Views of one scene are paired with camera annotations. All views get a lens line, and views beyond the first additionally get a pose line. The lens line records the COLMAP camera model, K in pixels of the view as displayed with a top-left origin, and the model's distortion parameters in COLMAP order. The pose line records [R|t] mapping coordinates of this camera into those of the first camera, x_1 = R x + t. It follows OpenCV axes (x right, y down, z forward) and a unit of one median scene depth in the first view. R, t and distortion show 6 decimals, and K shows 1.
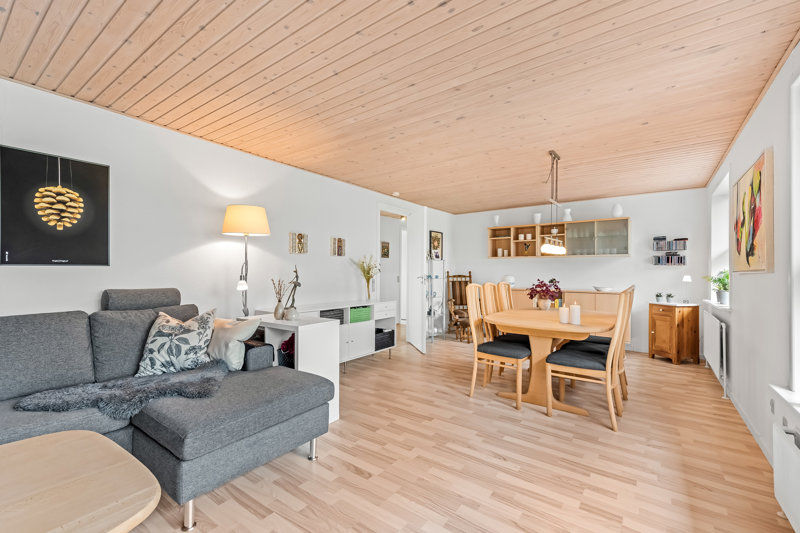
lens RADIAL K [[345.2, 0, 399.9], [0, 345.2, 271.8], [0, 0, 1]] dist [0.000825, 0.000097]
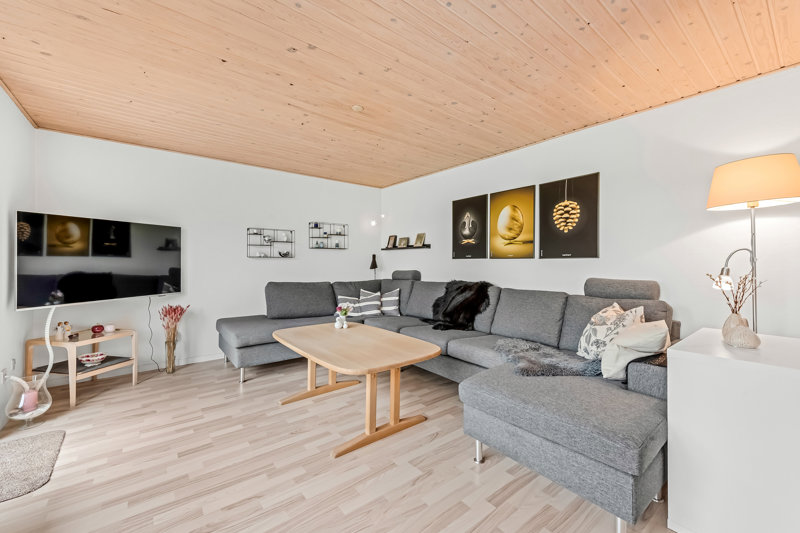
lens RADIAL K [[330.0, 0, 404.8], [0, 330.0, 262.9], [0, 0, 1]] dist [0.031223, -0.007836]
pose [[-0.262214, -0.000675, -0.965010, 0.453500], [-0.001118, 0.999999, -0.000396, 0.000442], [0.965009, 0.000975, -0.262215, 0.726671]]
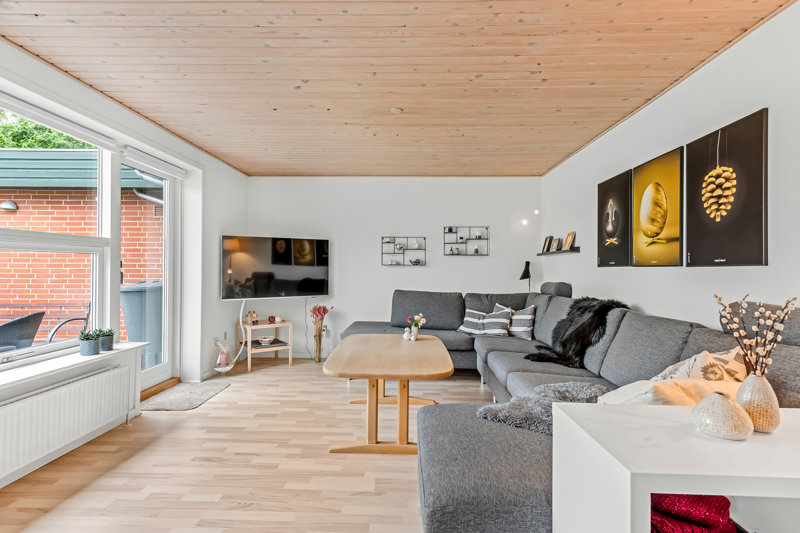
lens RADIAL K [[407.9, 0, 399.8], [0, 407.9, 268.5], [0, 0, 1]] dist [0.022713, -0.000545]
pose [[-0.826986, -0.010276, -0.562128, 0.152833], [-0.009542, 0.999945, -0.004241, -0.002295], [0.562141, 0.001857, -0.827039, 1.370863]]
